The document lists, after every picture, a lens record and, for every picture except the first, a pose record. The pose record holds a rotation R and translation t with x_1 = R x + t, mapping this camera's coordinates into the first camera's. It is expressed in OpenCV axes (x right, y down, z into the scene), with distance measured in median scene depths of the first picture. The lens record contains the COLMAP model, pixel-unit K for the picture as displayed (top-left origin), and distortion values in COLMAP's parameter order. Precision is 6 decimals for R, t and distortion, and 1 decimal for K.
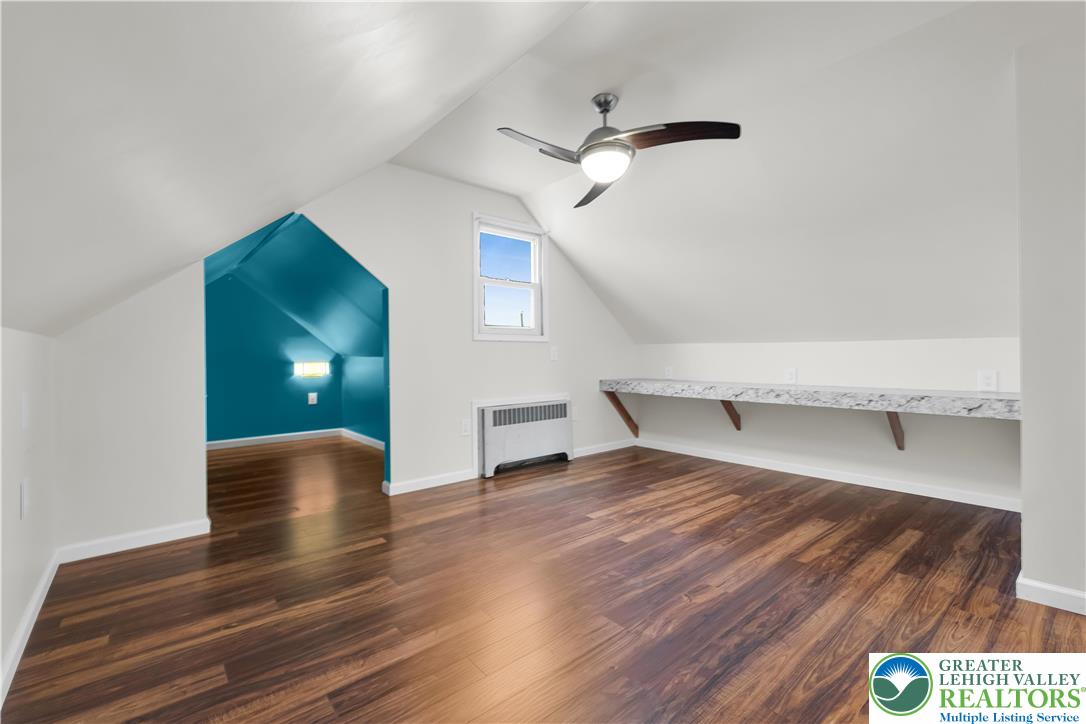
lens RADIAL K [[477.8, 0, 545.7], [0, 477.8, 353.6], [0, 0, 1]] dist [0.000668, 0.000279]
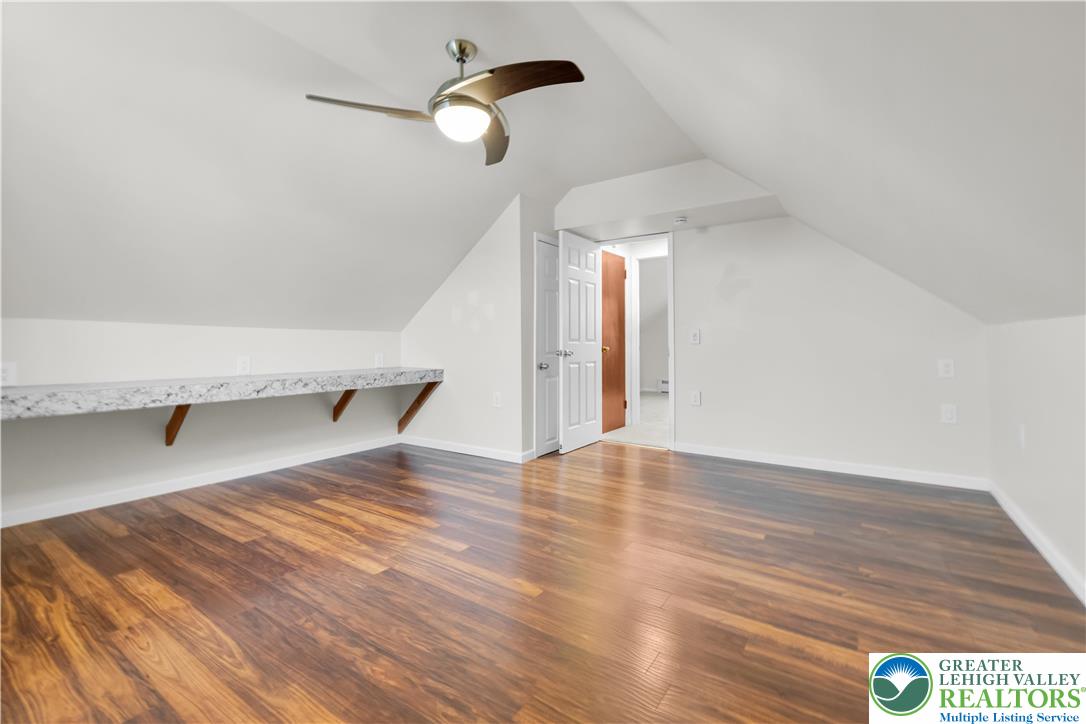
lens RADIAL K [[477.8, 0, 545.7], [0, 477.8, 353.6], [0, 0, 1]] dist [0.000668, 0.000279]
pose [[-0.270387, -0.009346, 0.962706, -0.593745], [-0.000069, 0.999953, 0.009688, 0.020845], [-0.962752, 0.002553, -0.270375, 0.900773]]
